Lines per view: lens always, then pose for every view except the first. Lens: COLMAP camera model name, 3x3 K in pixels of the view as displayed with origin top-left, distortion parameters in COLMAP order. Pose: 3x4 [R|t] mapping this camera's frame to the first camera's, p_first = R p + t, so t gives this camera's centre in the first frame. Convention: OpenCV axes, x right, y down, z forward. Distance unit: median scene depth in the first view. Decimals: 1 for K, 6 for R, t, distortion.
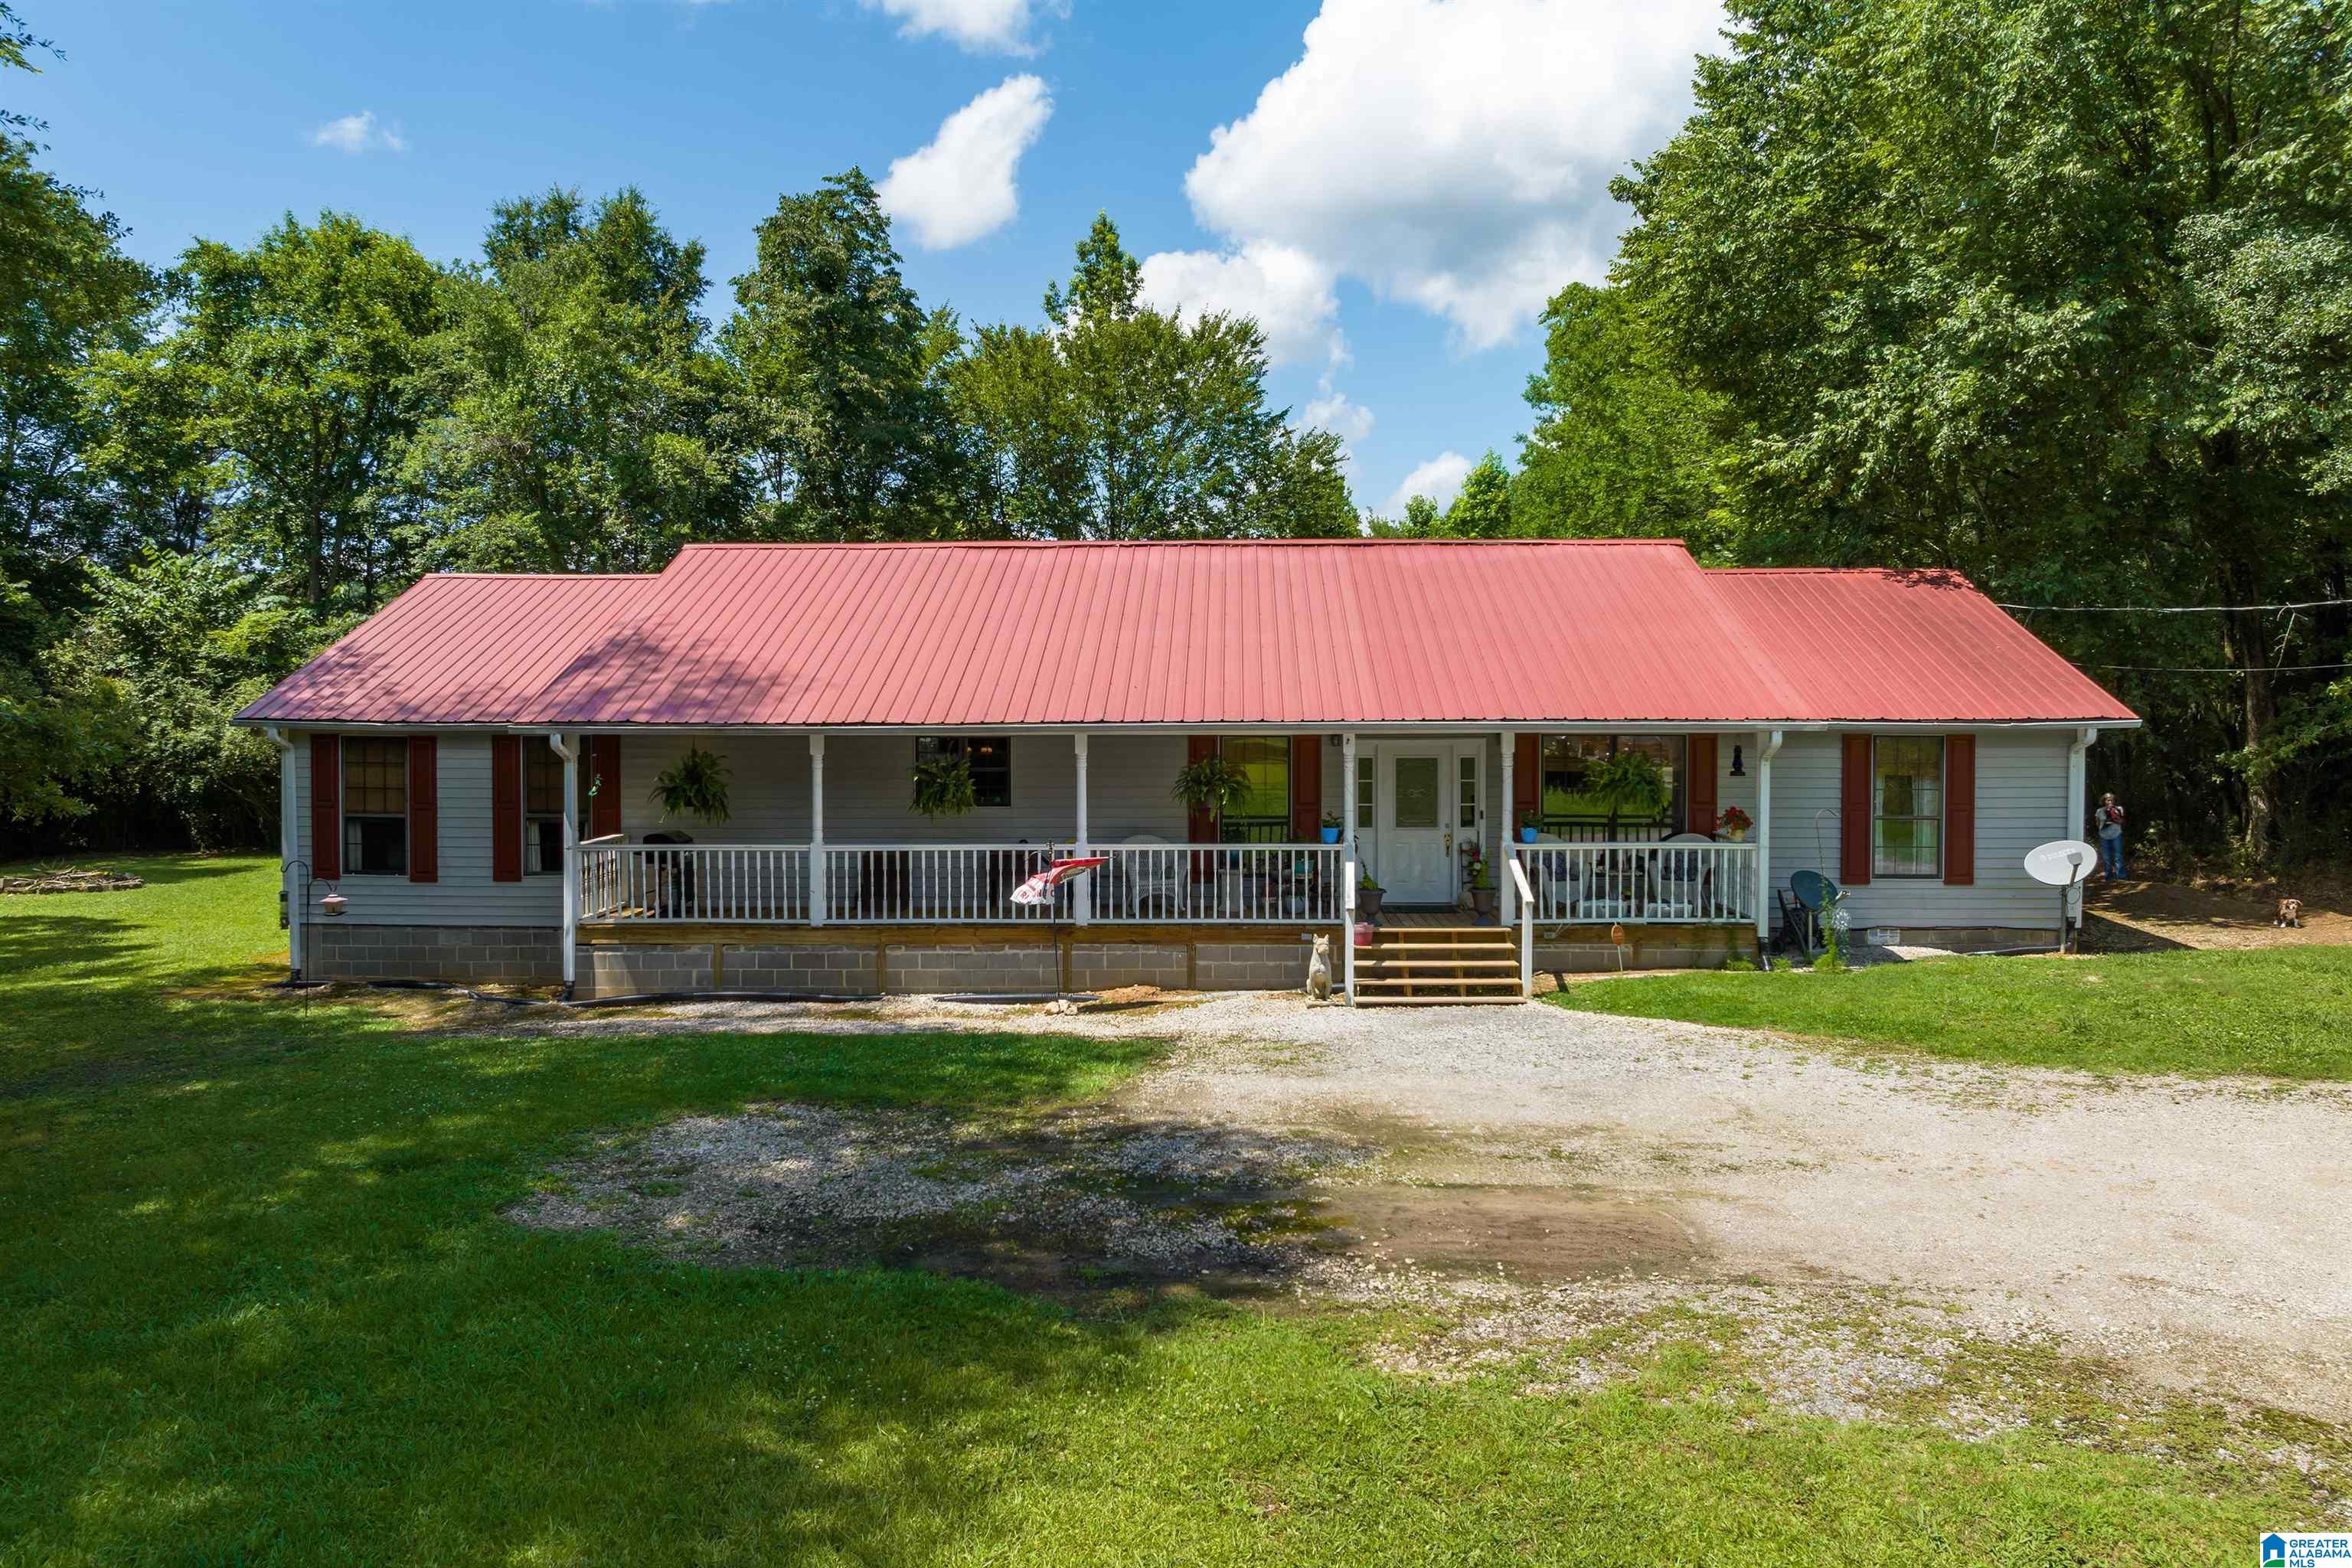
lens RADIAL K [[1695.9, 0, 1118.4], [0, 1695.9, 789.8], [0, 0, 1]] dist [-0.028587, -0.002356]
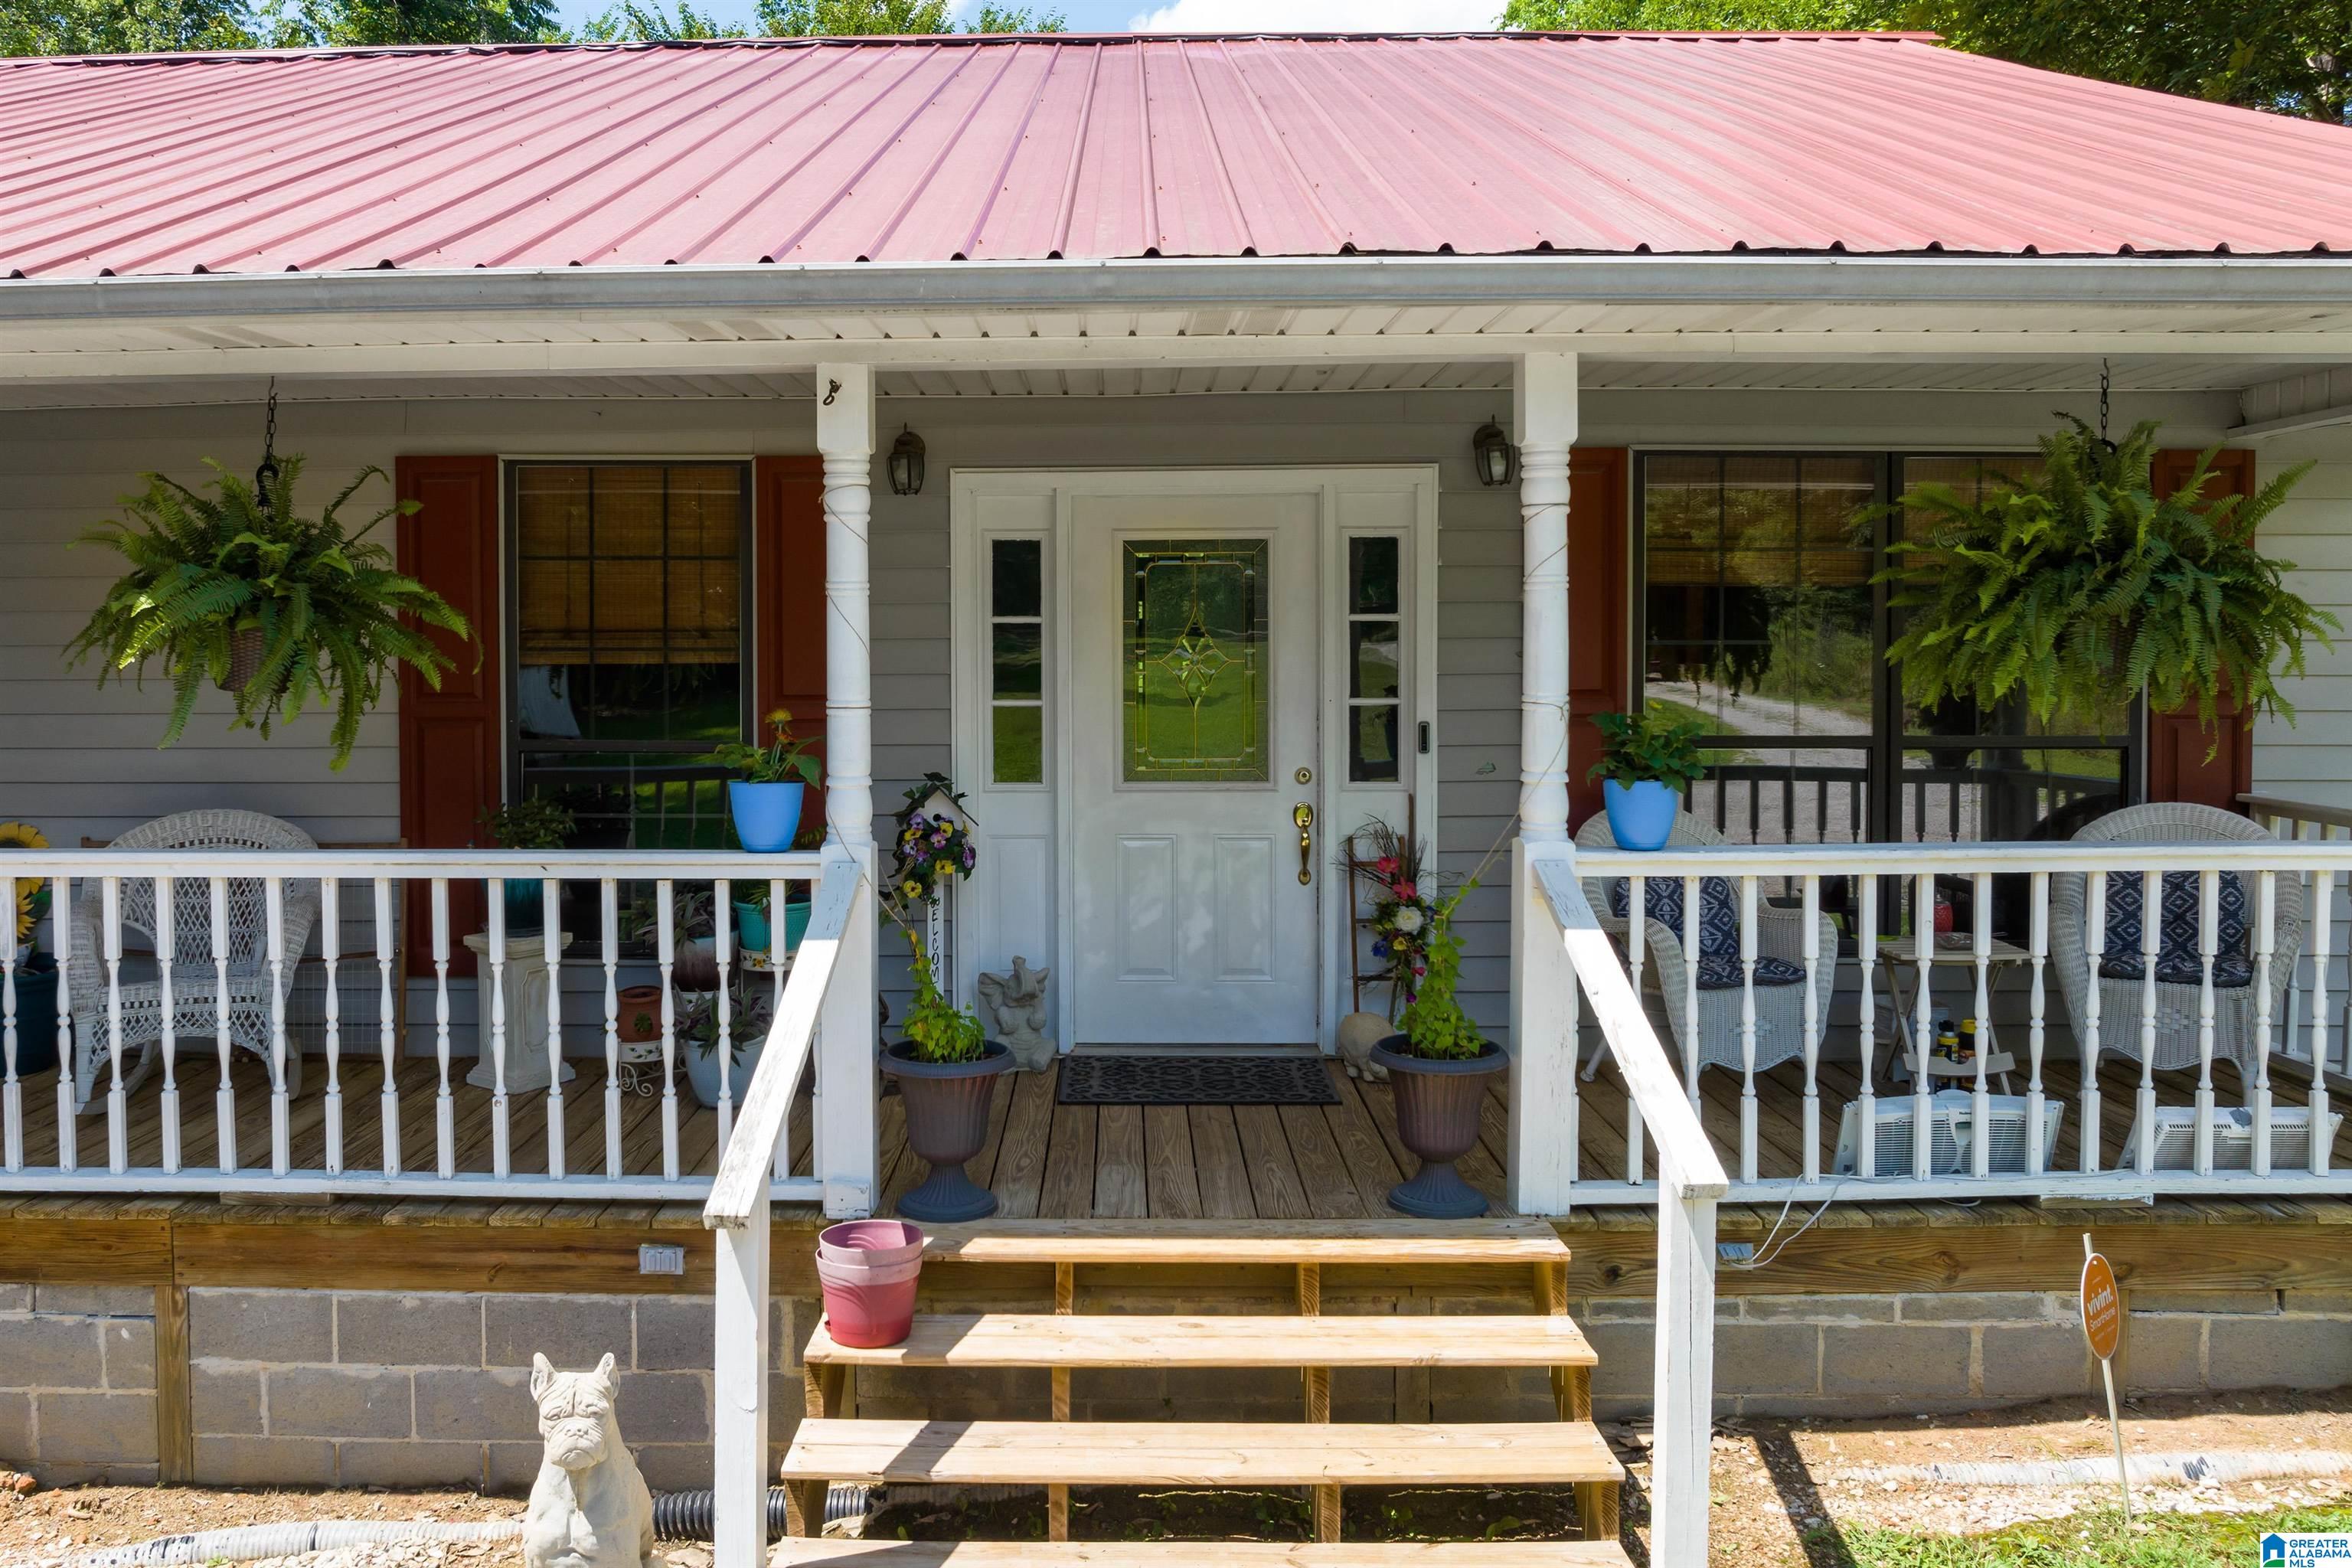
lens RADIAL K [[1857.1, 0, 1037.8], [0, 1857.1, 783.0], [0, 0, 1]] dist [0.000257, -0.006745]
pose [[0.999799, -0.000022, 0.020069, 0.142494], [-0.000309, 0.999864, 0.016506, 0.017021], [-0.020067, -0.016509, 0.999662, 0.684469]]
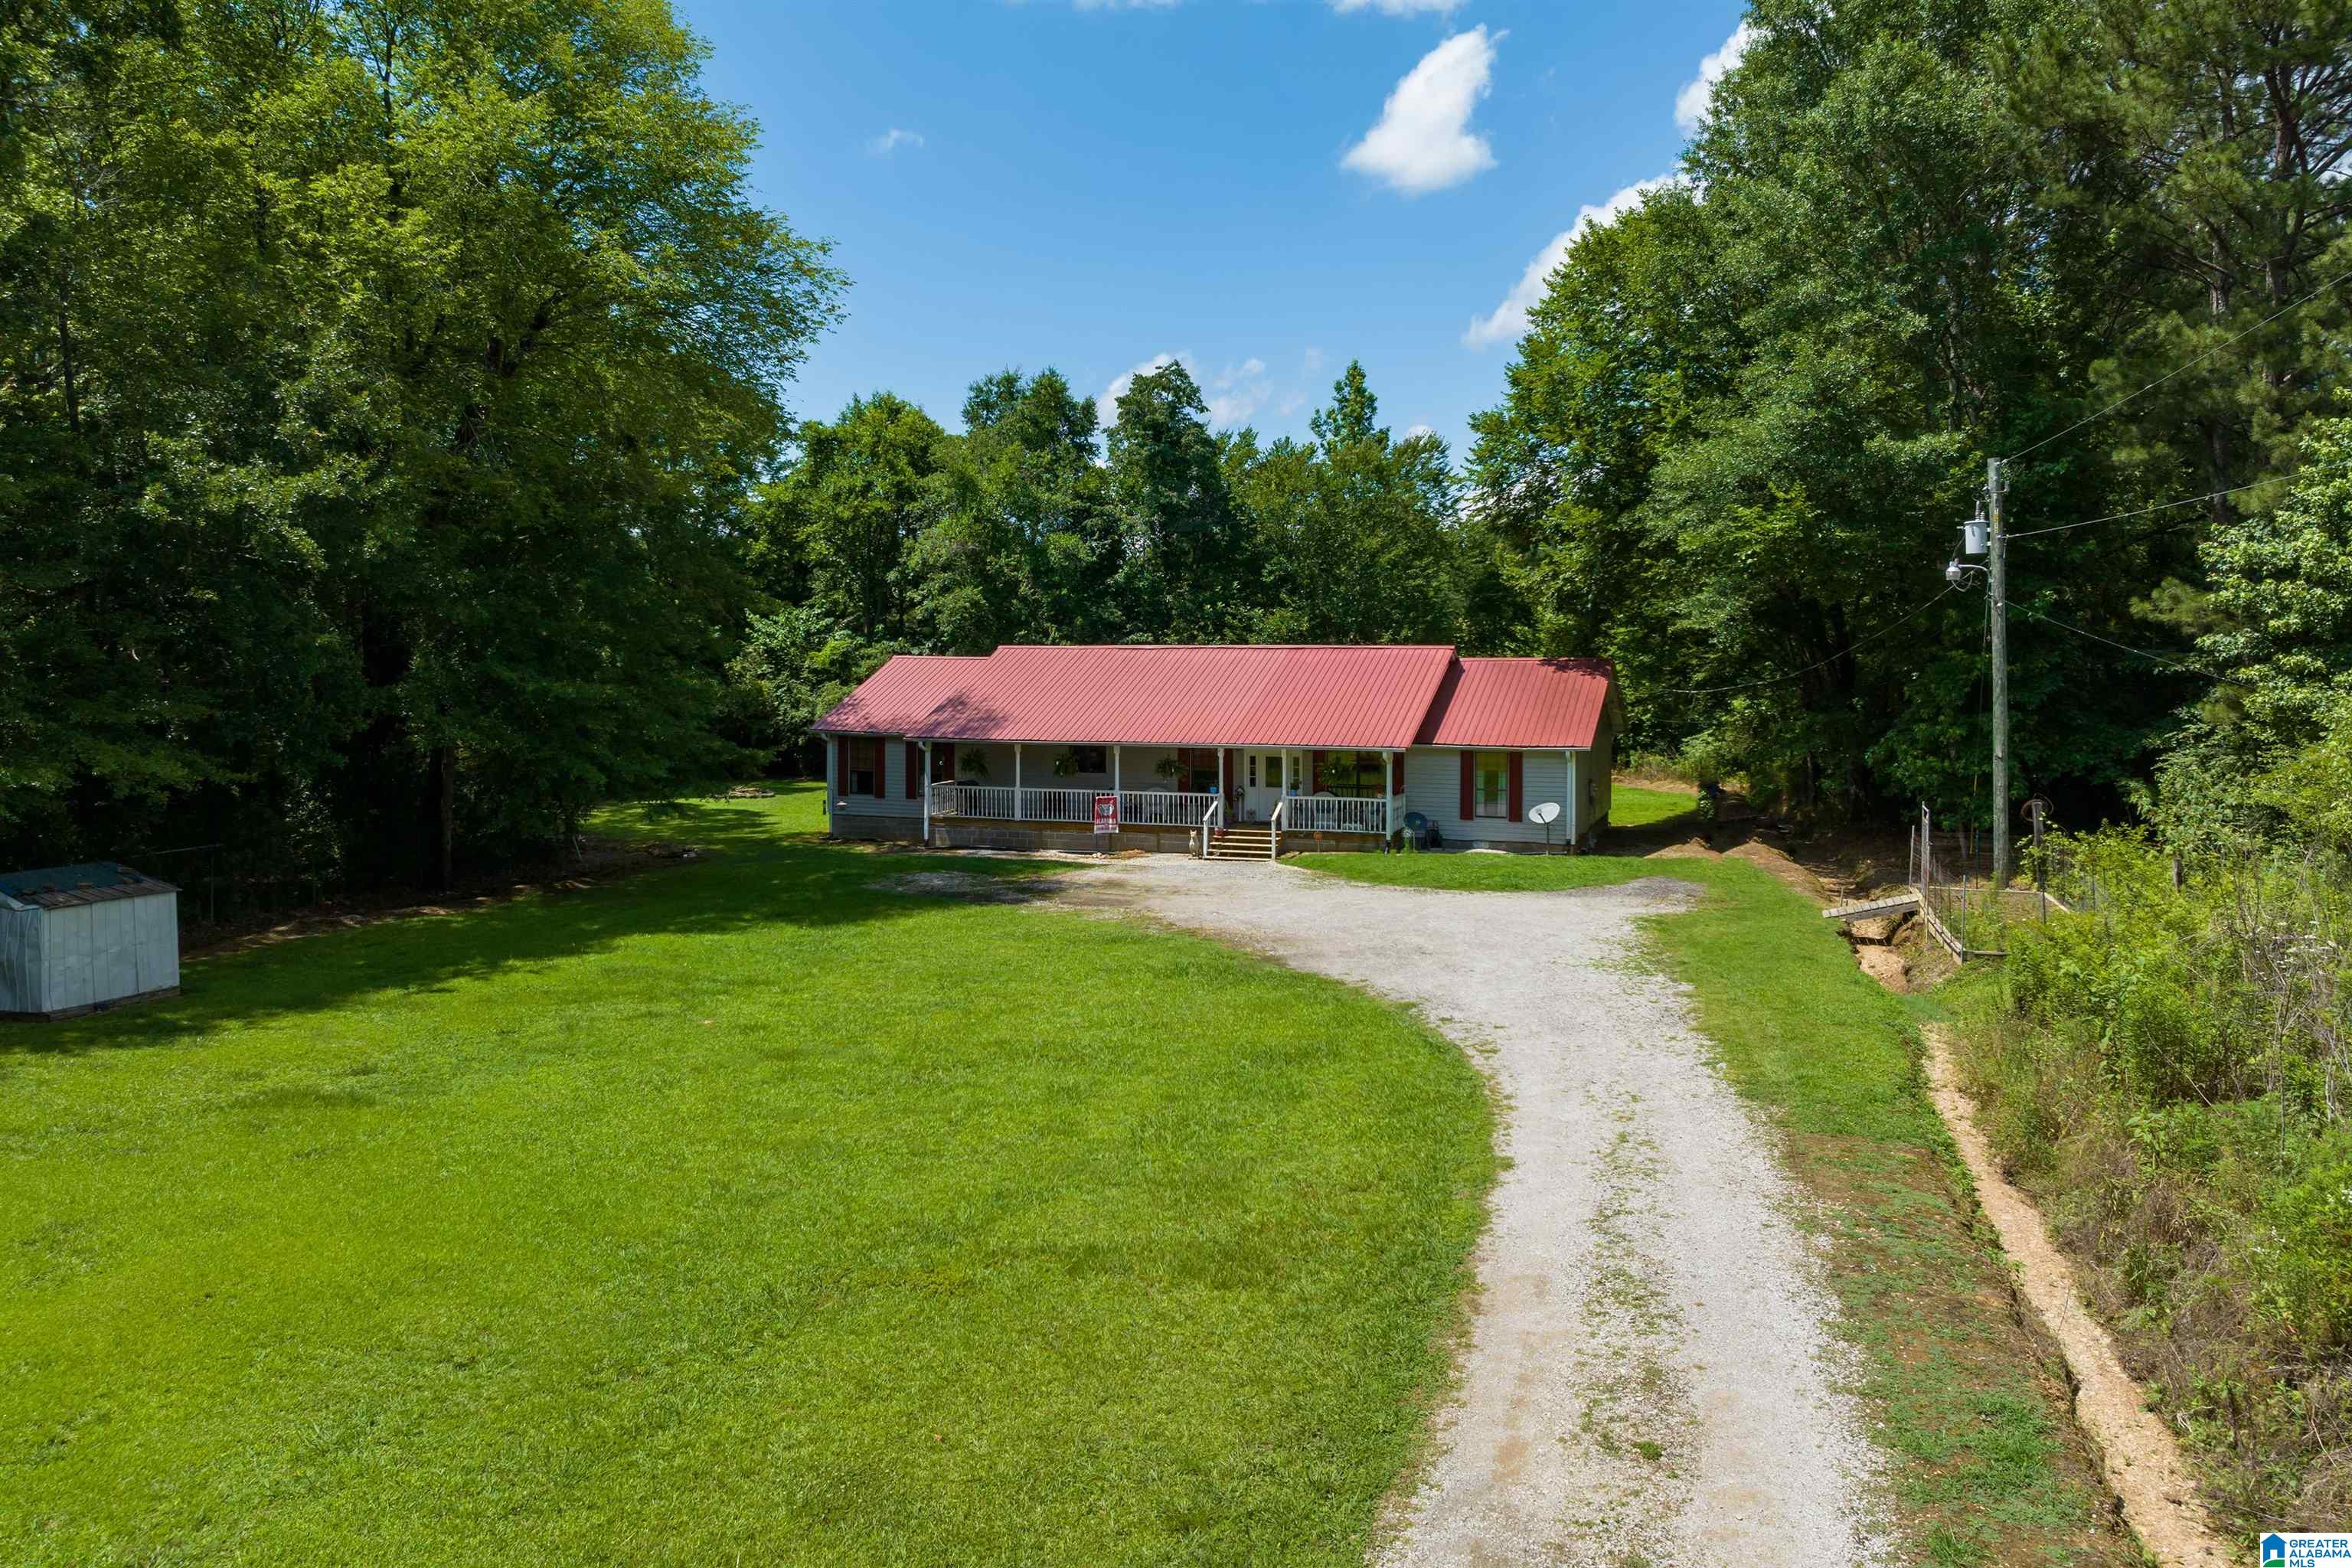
lens RADIAL K [[1695.9, 0, 1118.4], [0, 1695.9, 789.8], [0, 0, 1]] dist [-0.028587, -0.002356]
pose [[0.946558, 0.029894, -0.321146, 0.701182], [-0.016342, 0.998862, 0.044812, -0.072493], [0.322120, -0.037169, 0.945969, -1.198193]]
